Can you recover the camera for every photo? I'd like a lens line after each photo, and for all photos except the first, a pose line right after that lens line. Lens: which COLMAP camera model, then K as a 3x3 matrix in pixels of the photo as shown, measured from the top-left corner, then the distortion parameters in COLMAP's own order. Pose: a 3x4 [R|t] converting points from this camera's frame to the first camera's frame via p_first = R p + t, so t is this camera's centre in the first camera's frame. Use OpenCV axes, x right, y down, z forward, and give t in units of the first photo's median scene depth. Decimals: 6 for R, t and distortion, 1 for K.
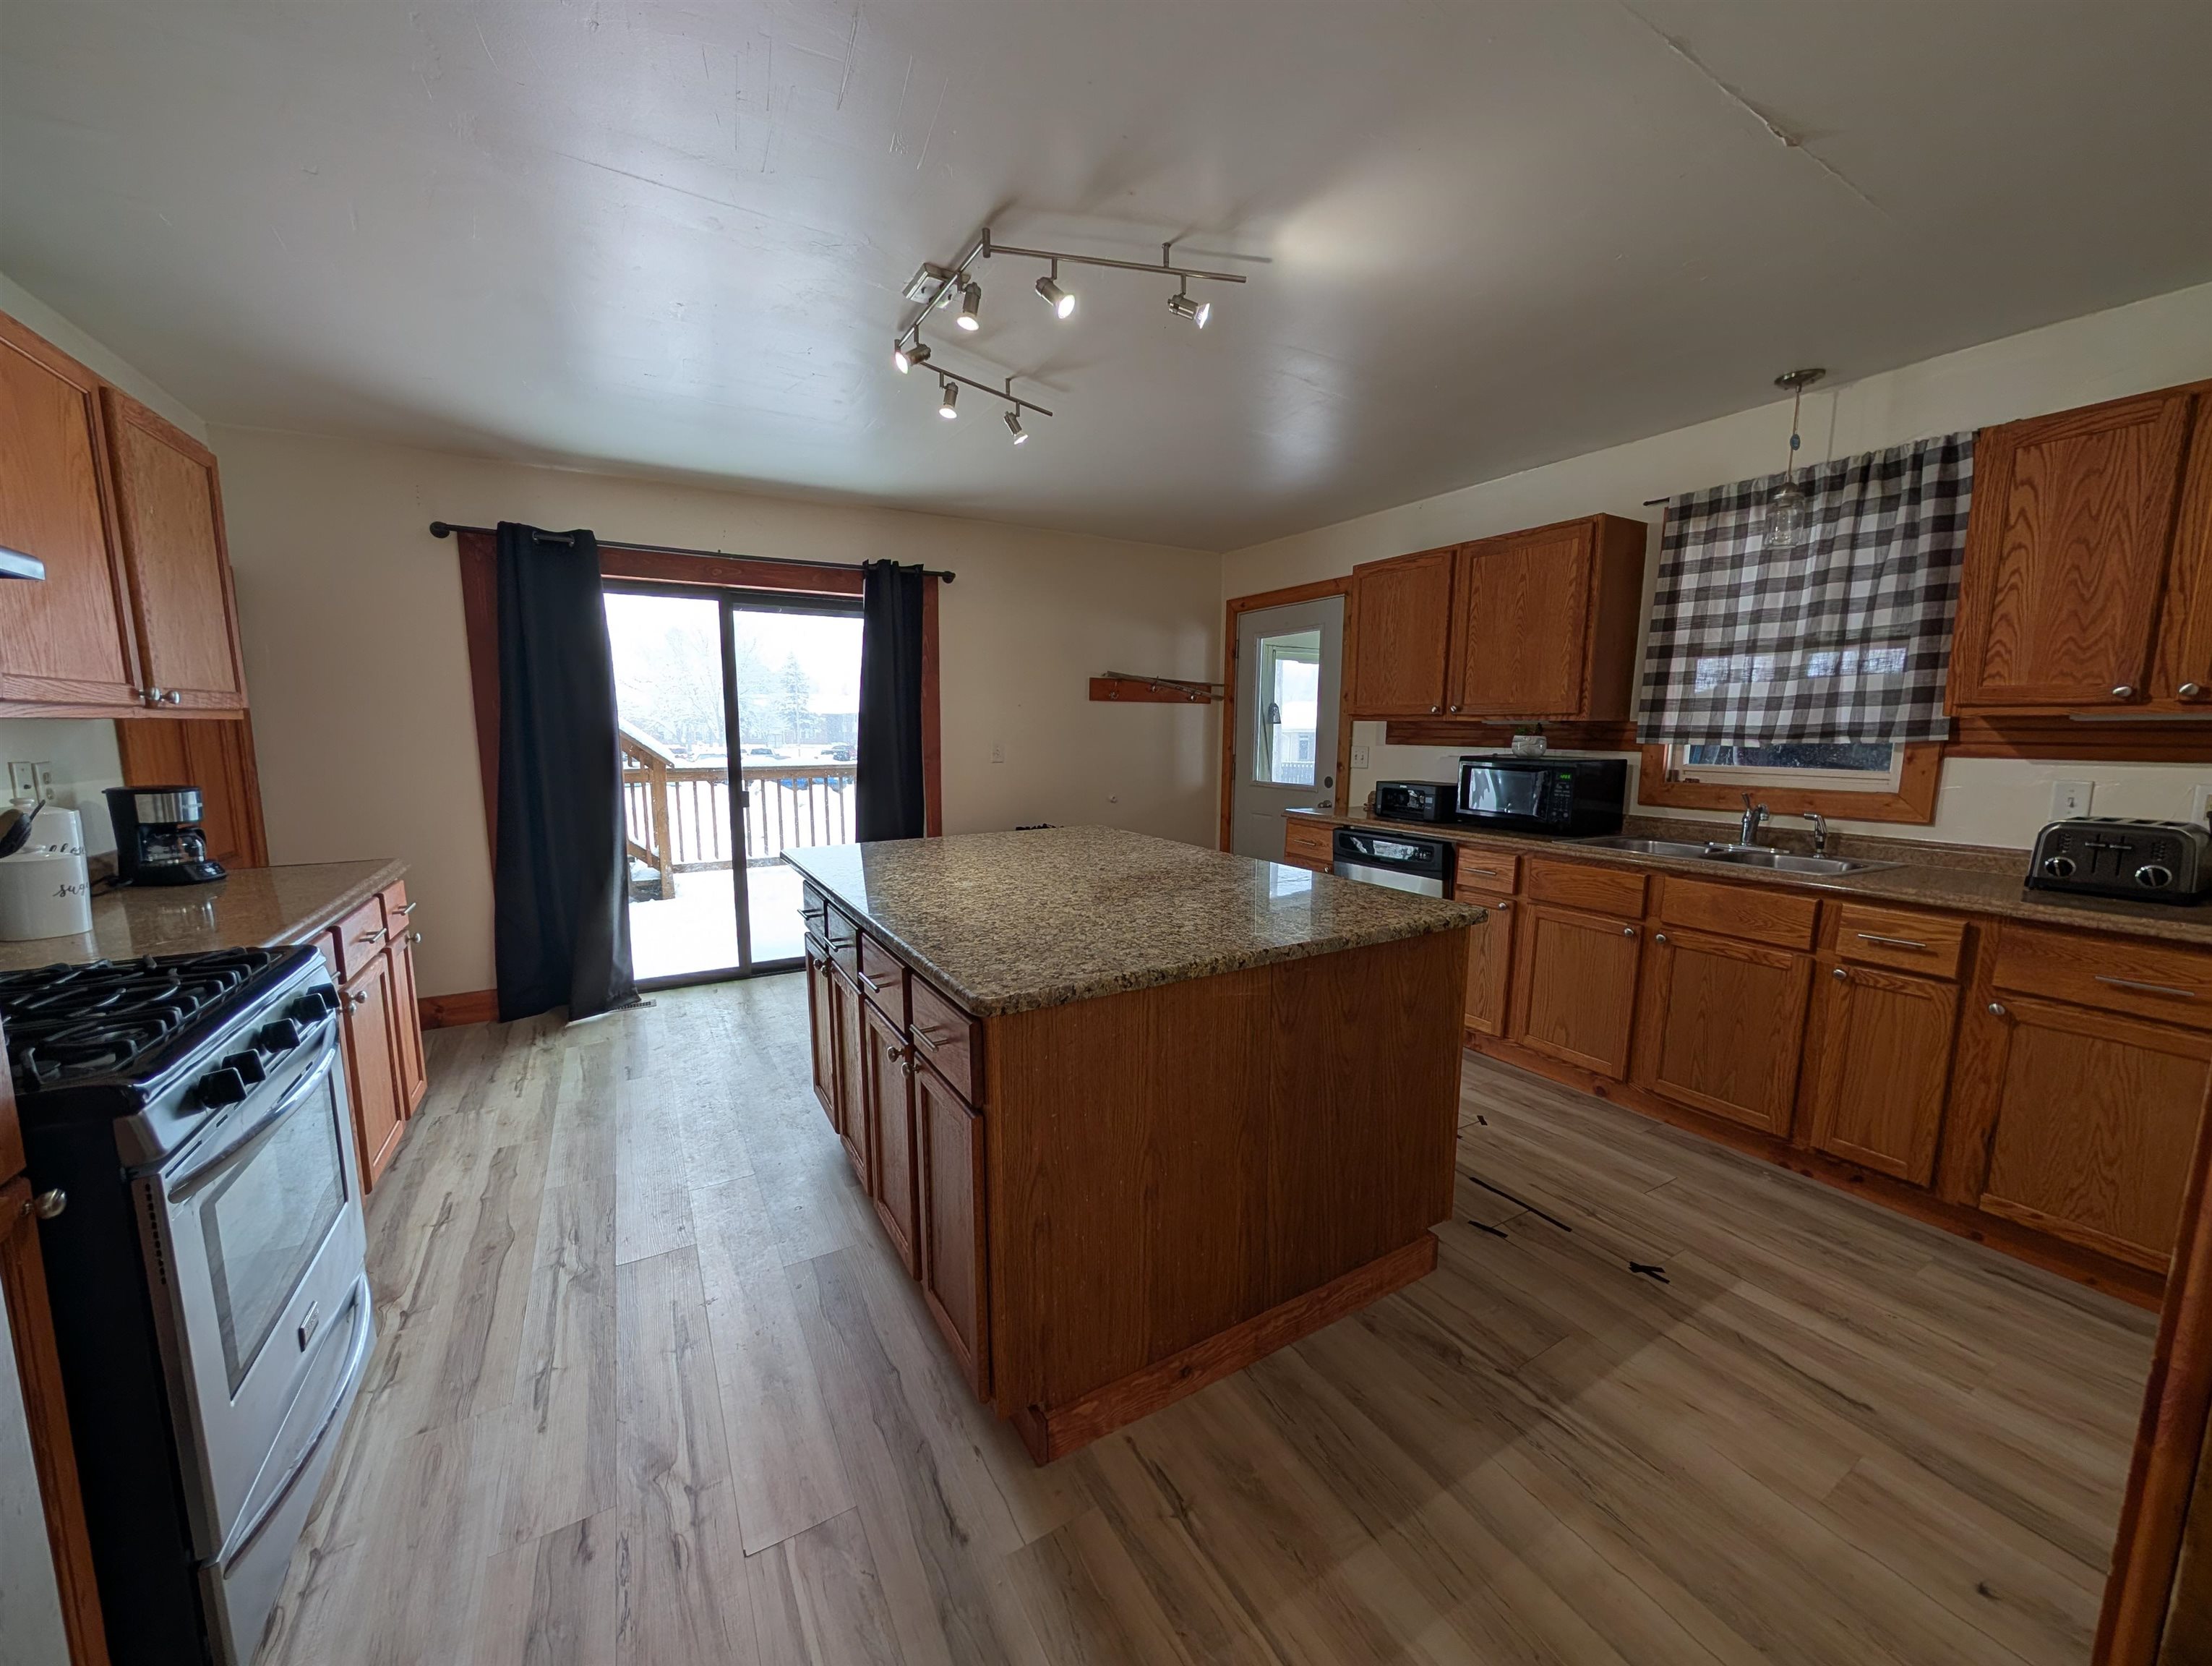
lens RADIAL K [[835.3, 0, 1108.6], [0, 835.3, 839.2], [0, 0, 1]] dist [-0.001500, 0.000604]
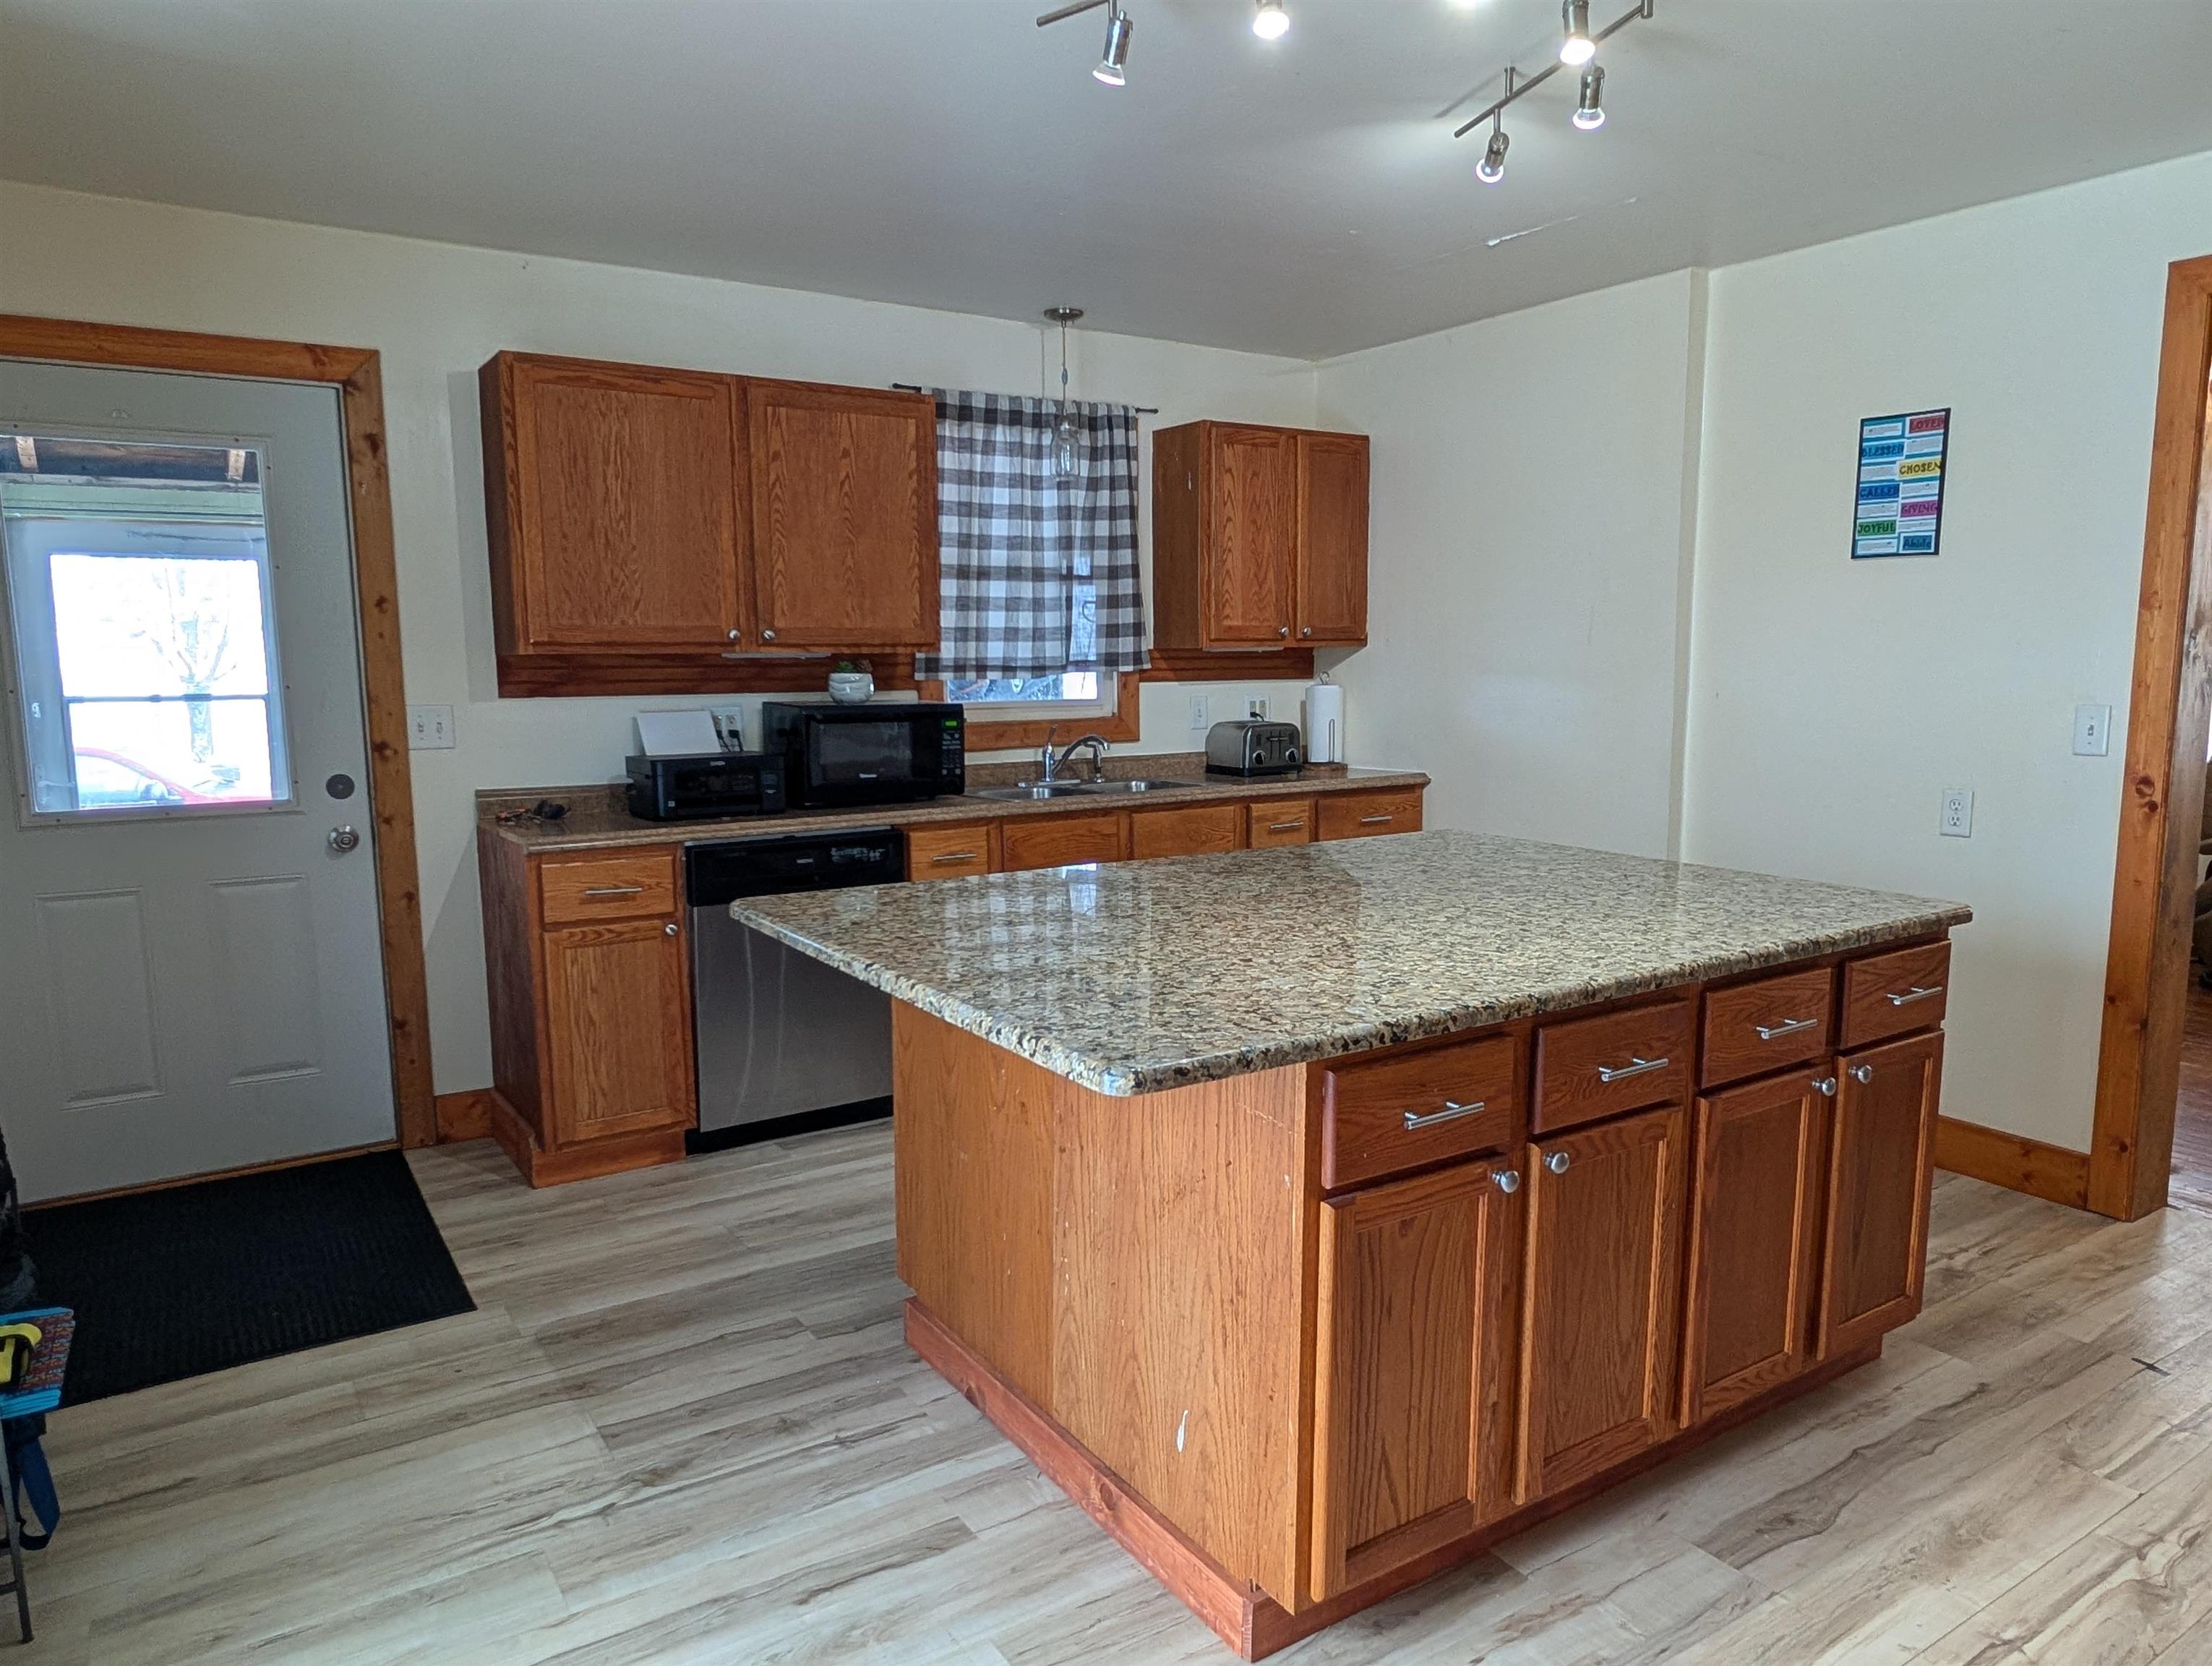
lens RADIAL K [[1410.4, 0, 1083.7], [0, 1410.4, 893.3], [0, 0, 1]] dist [-0.004623, -0.006775]
pose [[-0.036960, -0.169311, 0.984869, -0.877234], [0.141760, 0.974688, 0.172881, -0.142528], [-0.989211, 0.146005, -0.012023, 0.991651]]
